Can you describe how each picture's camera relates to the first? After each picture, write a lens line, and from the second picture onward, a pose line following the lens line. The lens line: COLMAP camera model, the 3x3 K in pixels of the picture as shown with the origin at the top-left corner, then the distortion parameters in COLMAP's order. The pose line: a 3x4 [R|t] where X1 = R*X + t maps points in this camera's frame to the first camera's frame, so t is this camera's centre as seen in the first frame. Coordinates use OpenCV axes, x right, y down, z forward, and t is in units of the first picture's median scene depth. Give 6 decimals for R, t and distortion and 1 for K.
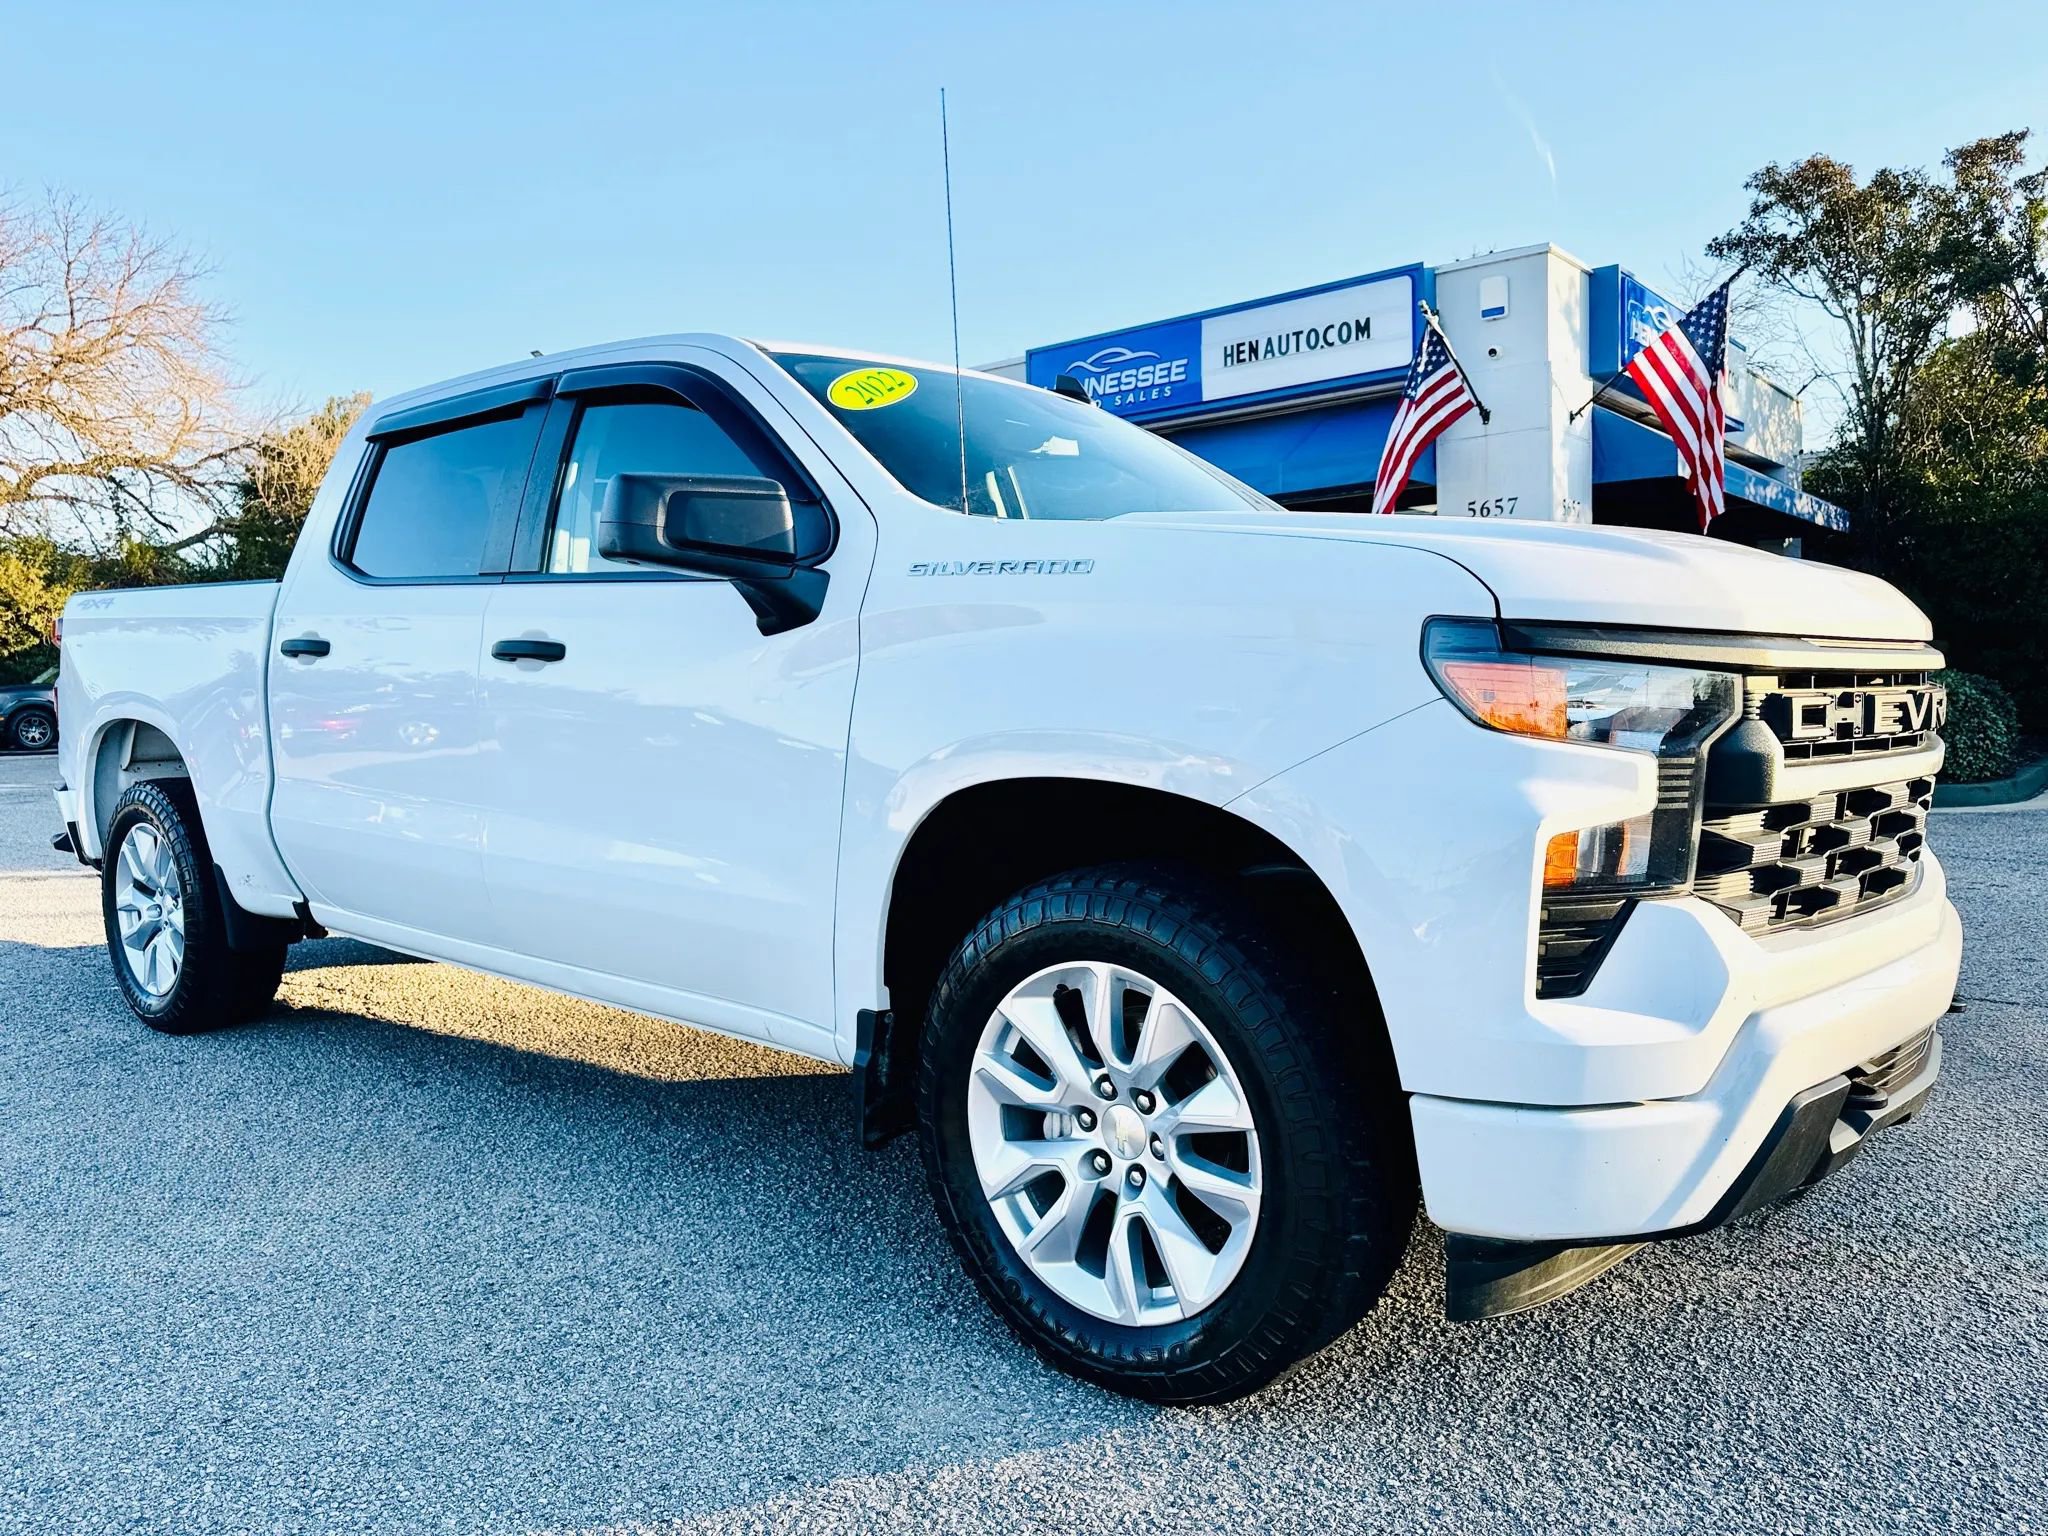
lens RADIAL K [[1471.5, 0, 1024.5], [0, 1471.5, 780.1], [0, 0, 1]] dist [0.012359, -0.011561]
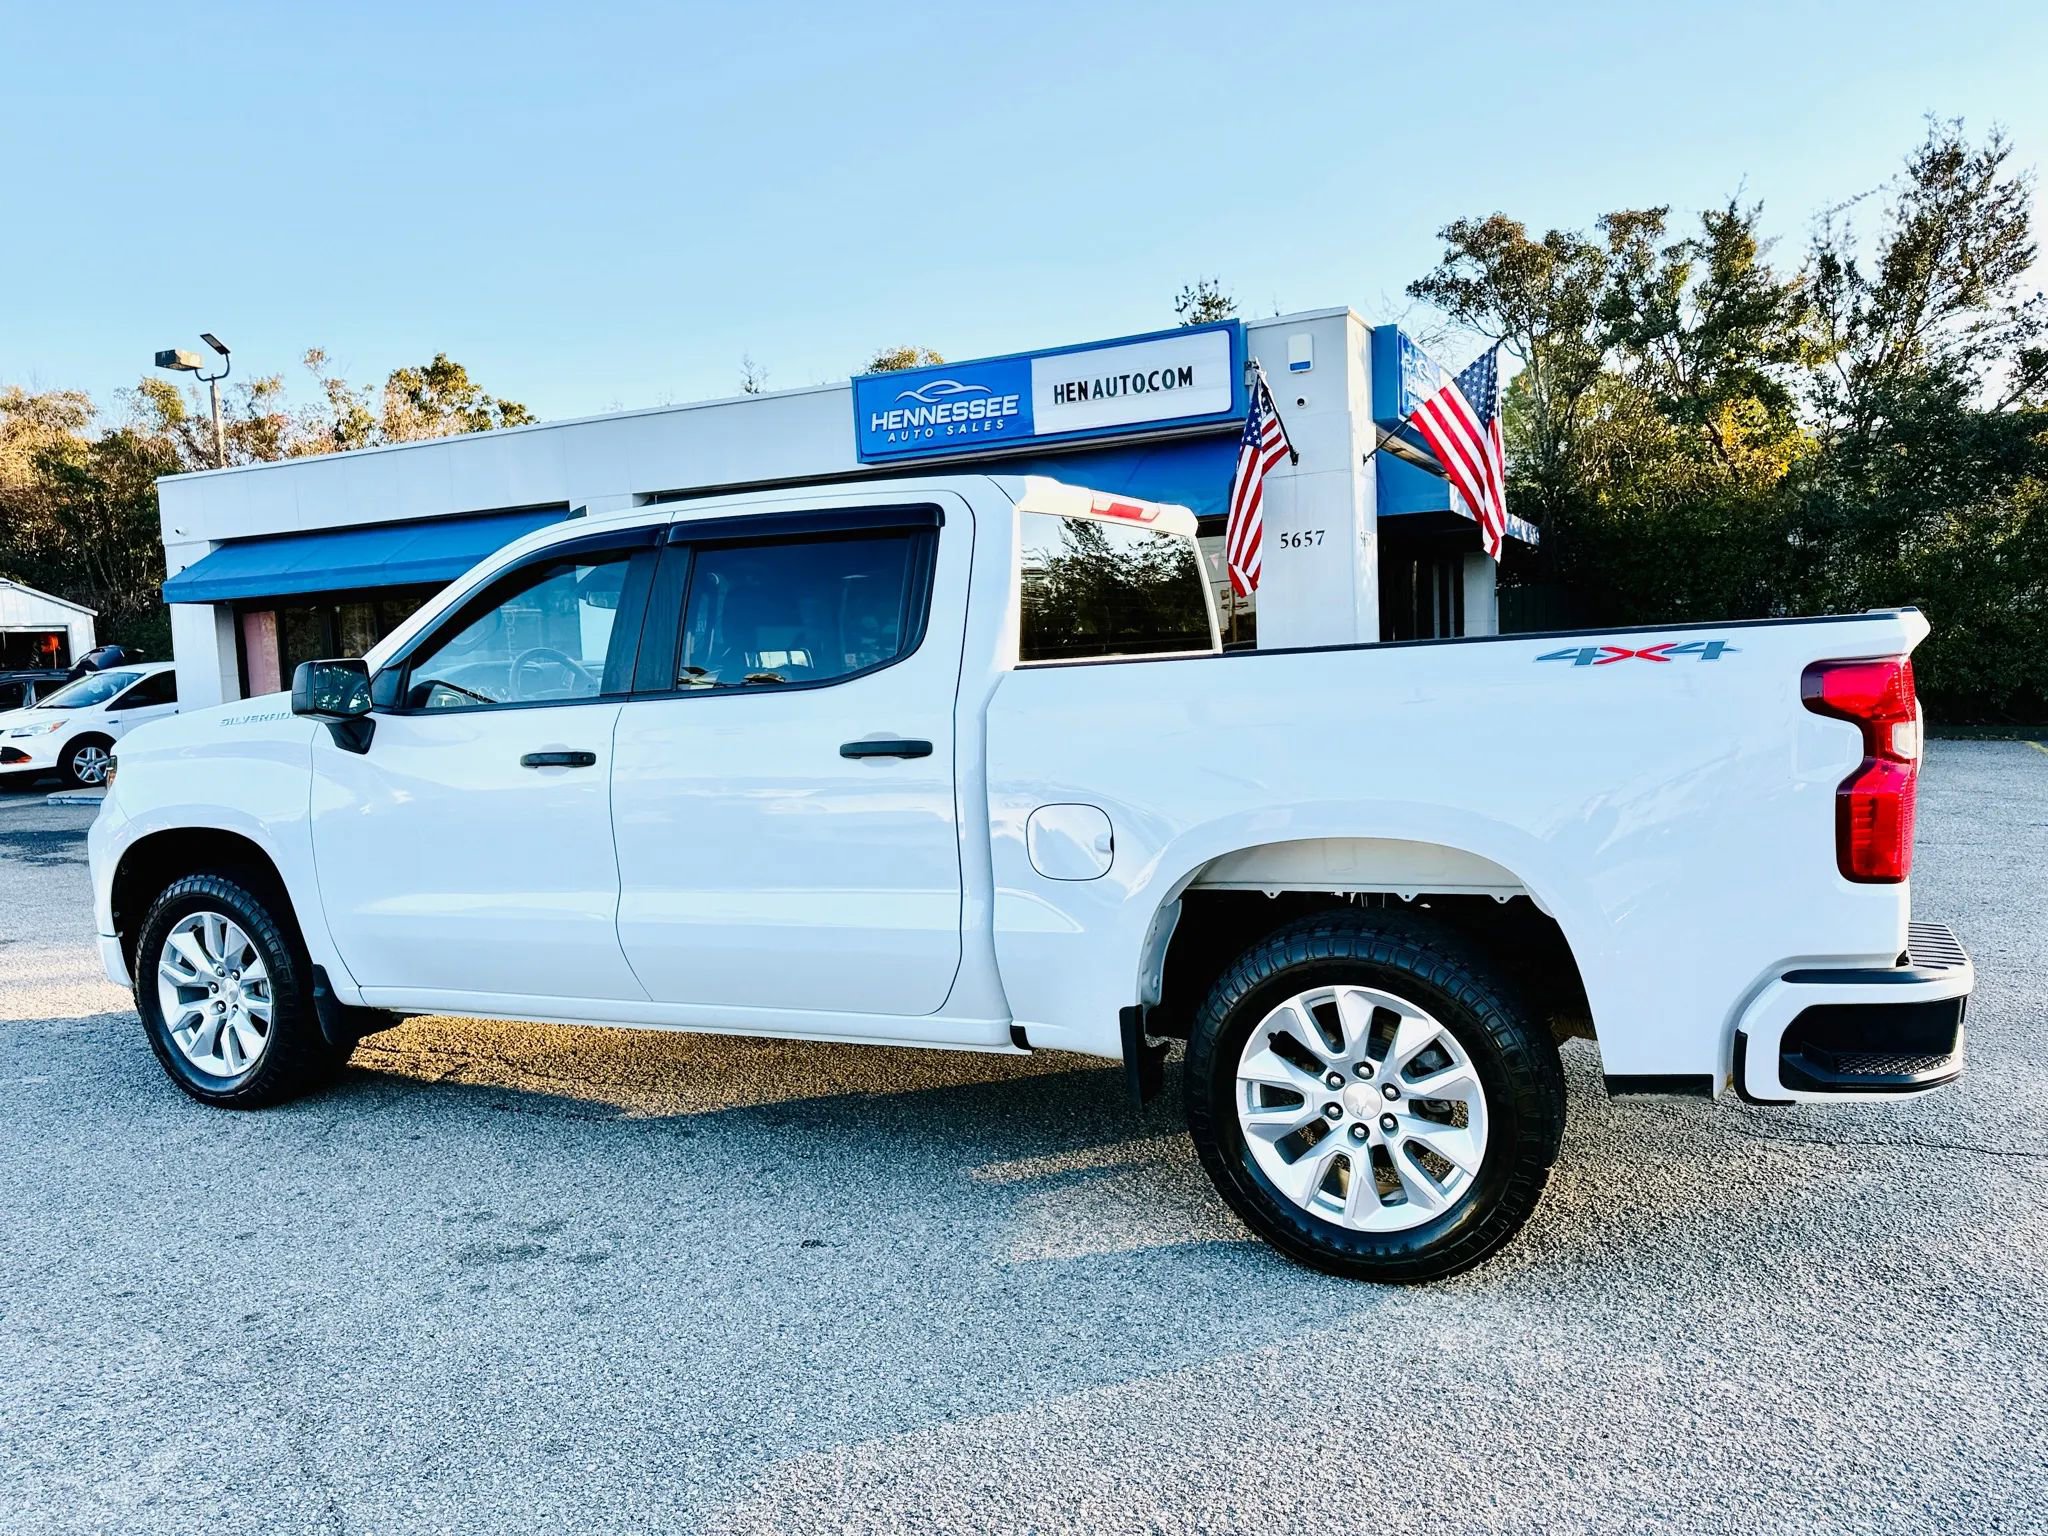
lens RADIAL K [[1469.4, 0, 1024.0], [0, 1469.4, 768.0], [0, 0, 1]] dist [0.032527, -0.030105]
pose [[0.972063, -0.036673, 0.231839, -0.598952], [0.035403, 0.999327, 0.009636, -0.099653], [-0.232036, -0.001159, 0.972706, -0.186733]]
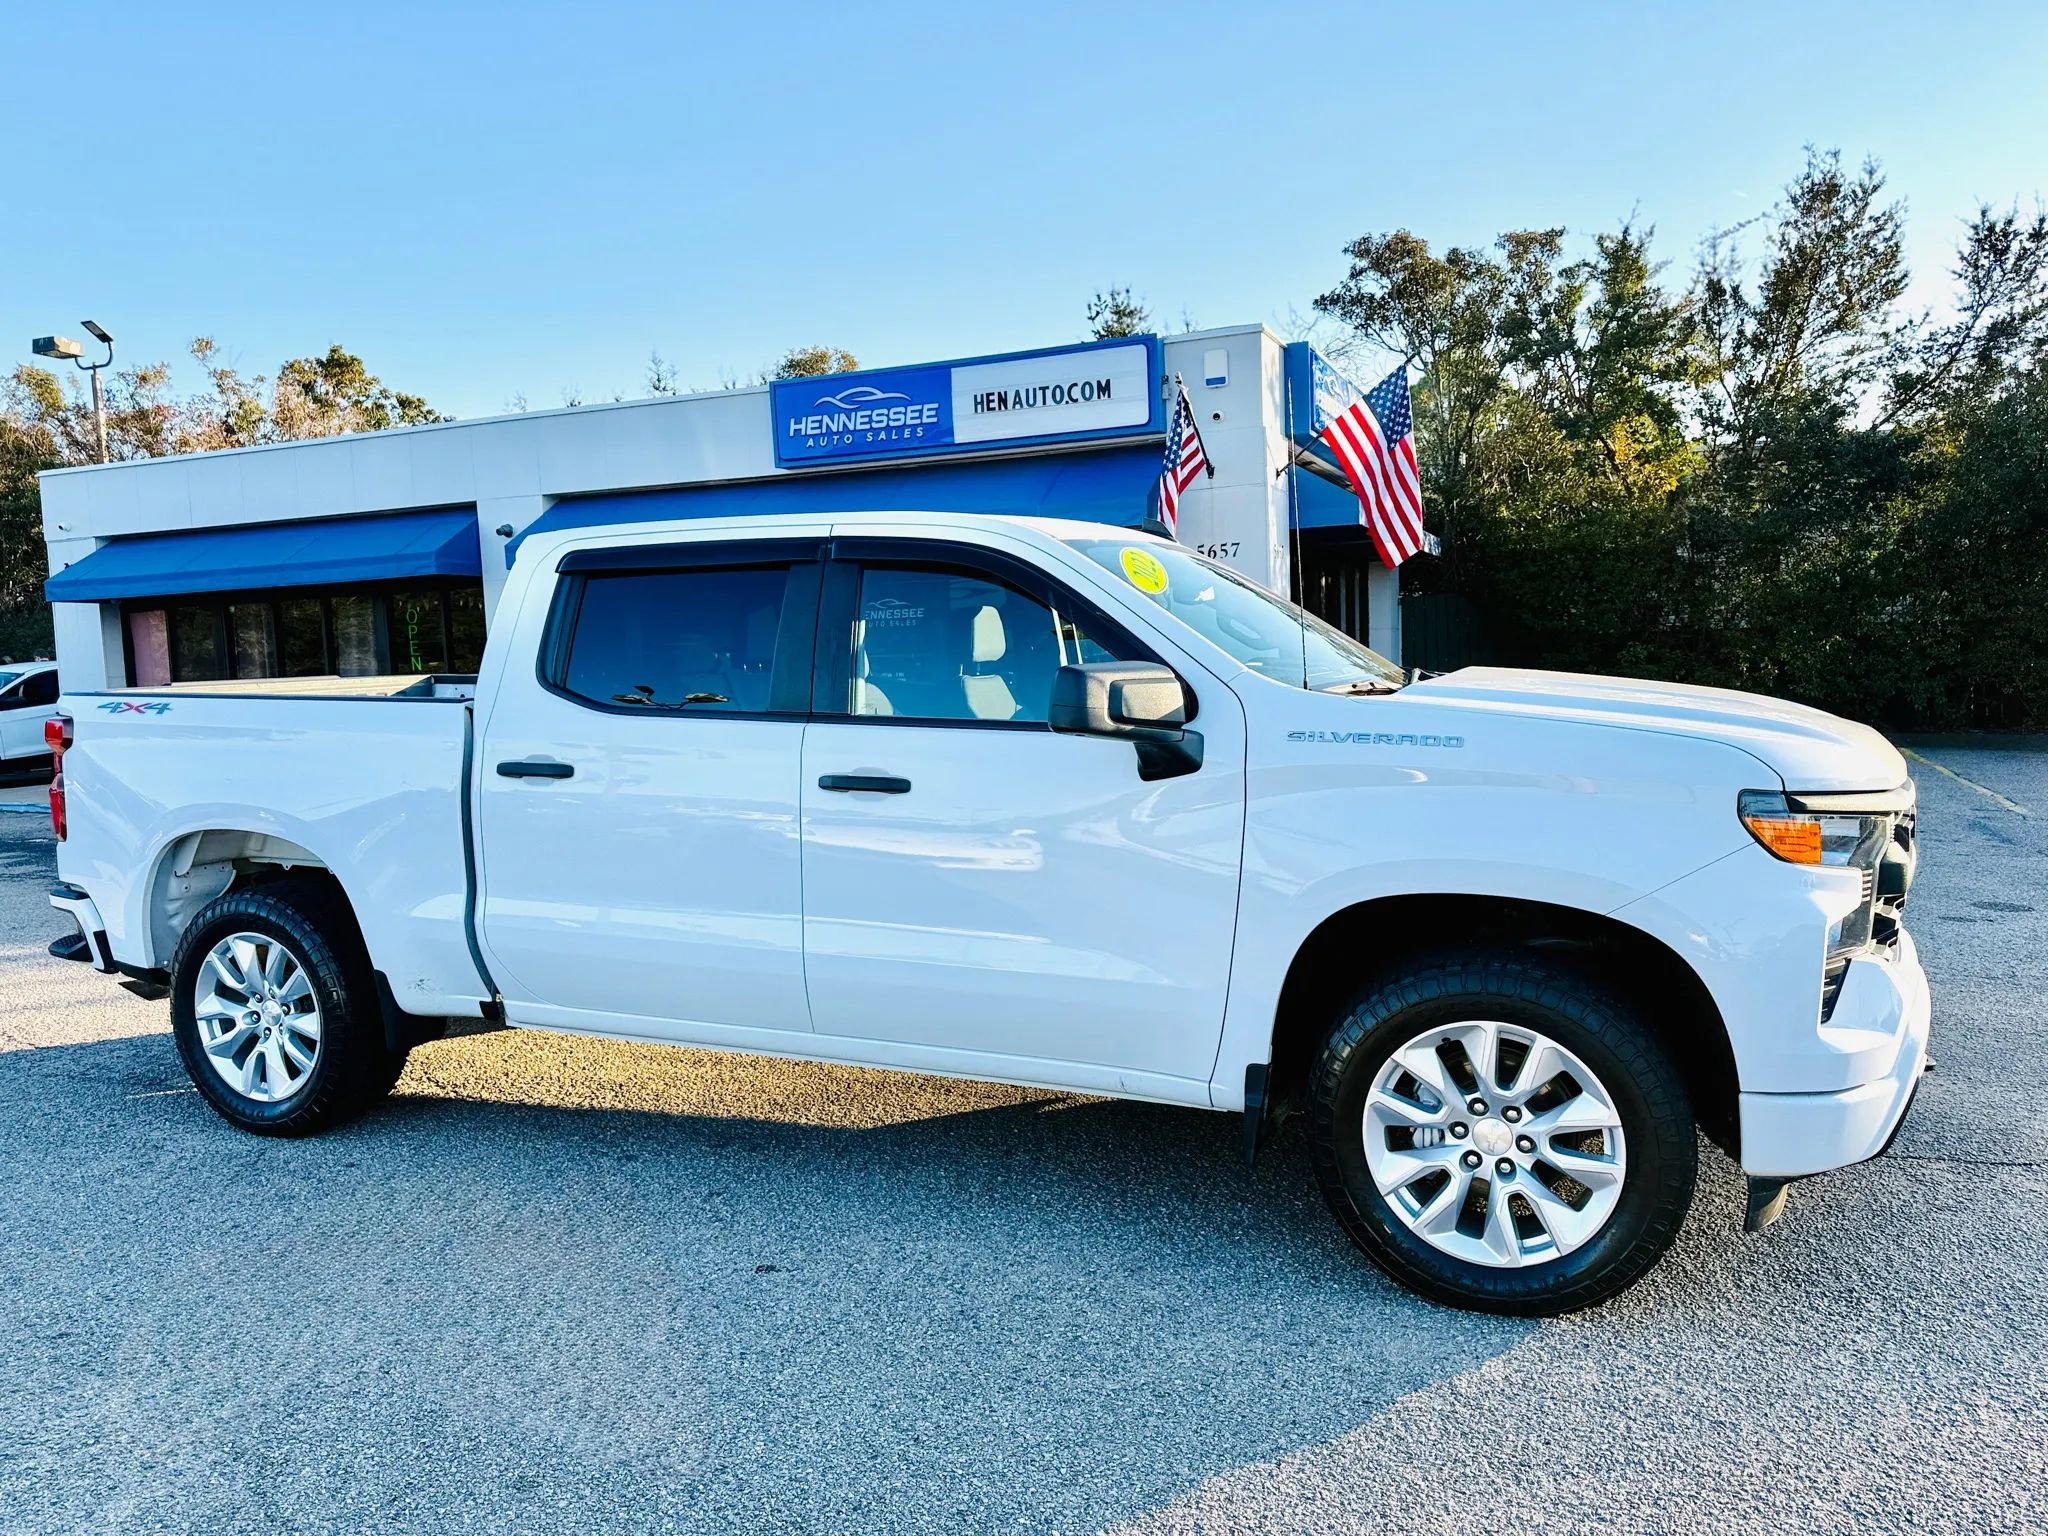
lens RADIAL K [[1469.9, 0, 1023.5], [0, 1469.9, 761.4], [0, 0, 1]] dist [0.031097, -0.028626]
pose [[0.955271, -0.035422, 0.293602, -0.645197], [0.034437, 0.999371, 0.008525, -0.127986], [-0.293720, 0.001967, 0.955890, -0.199680]]
